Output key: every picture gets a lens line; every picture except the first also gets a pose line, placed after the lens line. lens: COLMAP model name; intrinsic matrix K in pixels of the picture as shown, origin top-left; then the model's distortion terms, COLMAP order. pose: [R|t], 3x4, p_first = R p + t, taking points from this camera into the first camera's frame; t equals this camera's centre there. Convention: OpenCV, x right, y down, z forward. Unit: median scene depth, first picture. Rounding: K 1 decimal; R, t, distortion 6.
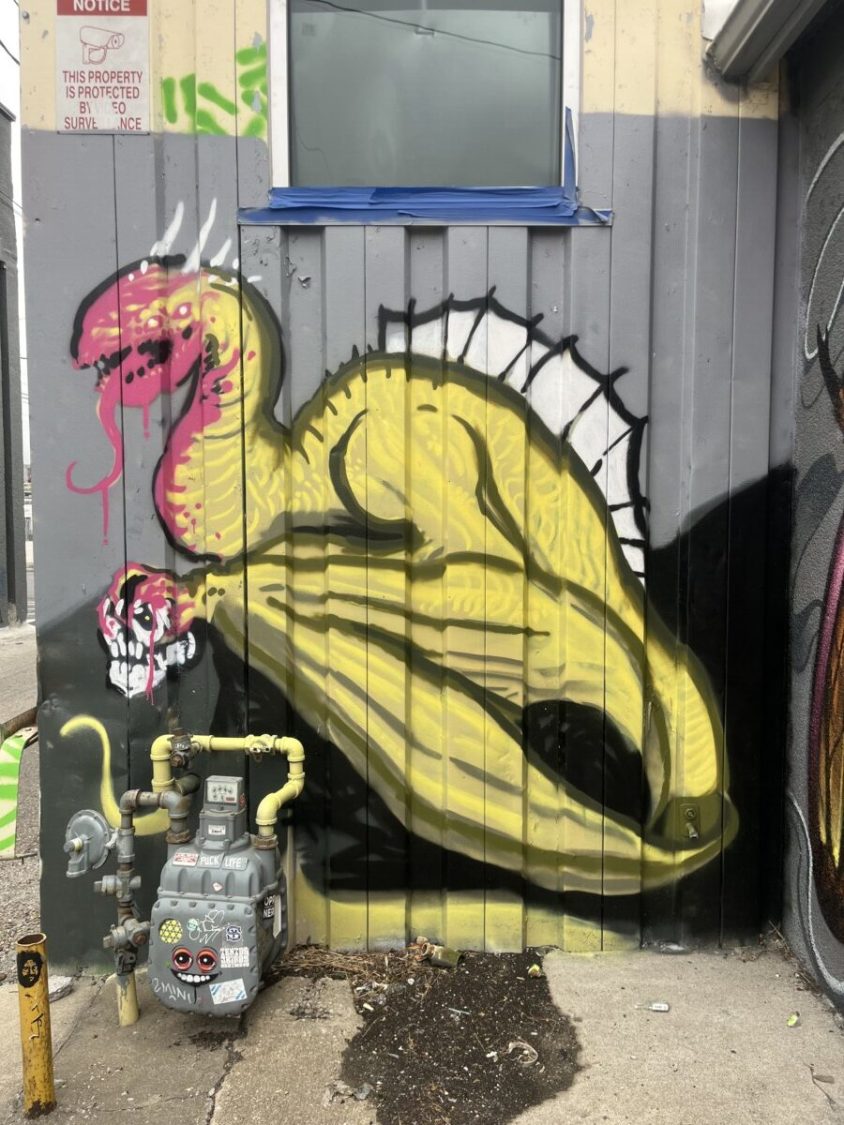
lens RADIAL K [[854.1, 0, 427.0], [0, 854.1, 553.5], [0, 0, 1]] dist [0.103923, -0.145635]
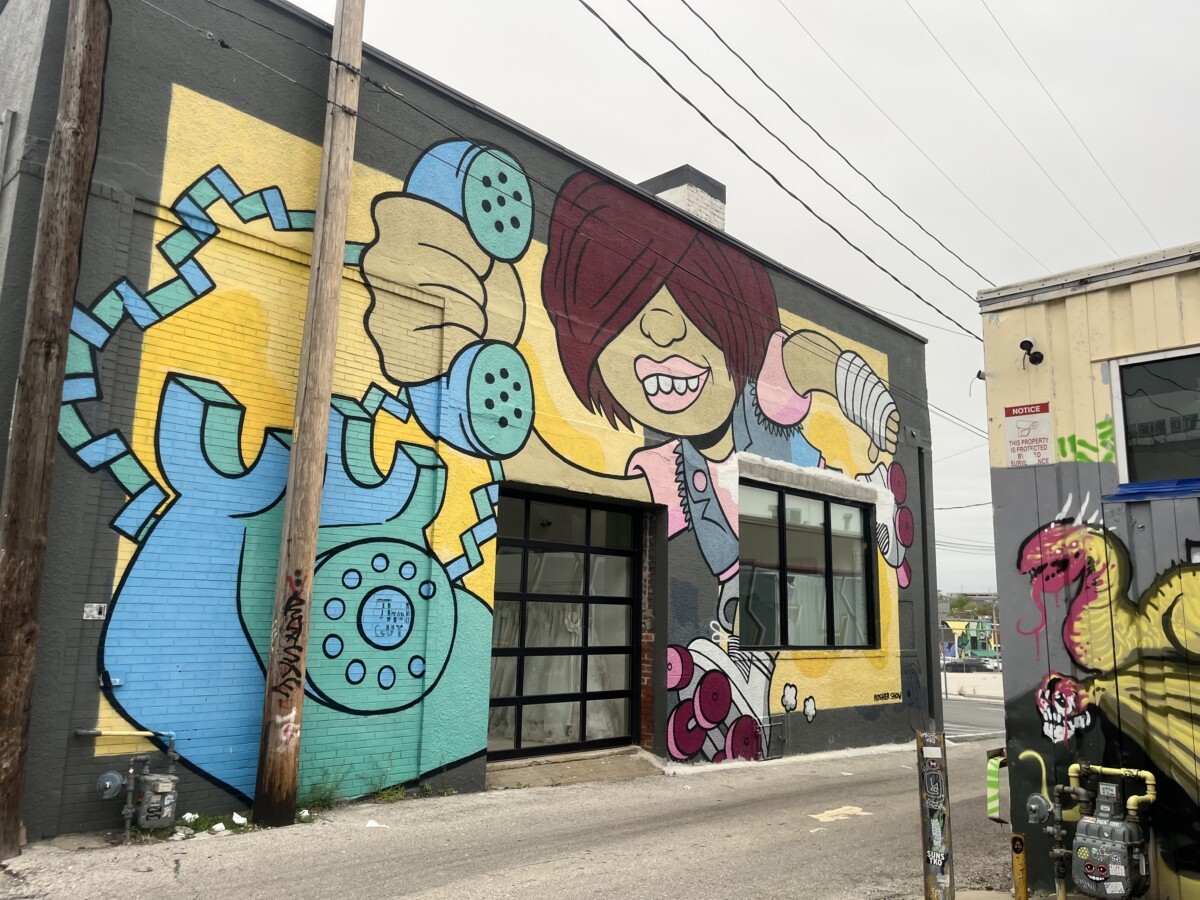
lens RADIAL K [[911.1, 0, 575.3], [0, 911.1, 449.7], [0, 0, 1]] dist [0.103923, -0.145635]
pose [[0.715391, -0.108319, -0.690278, 0.405206], [-0.065340, 0.973211, -0.220433, 0.057454], [0.695663, 0.202799, 0.689149, -1.353587]]
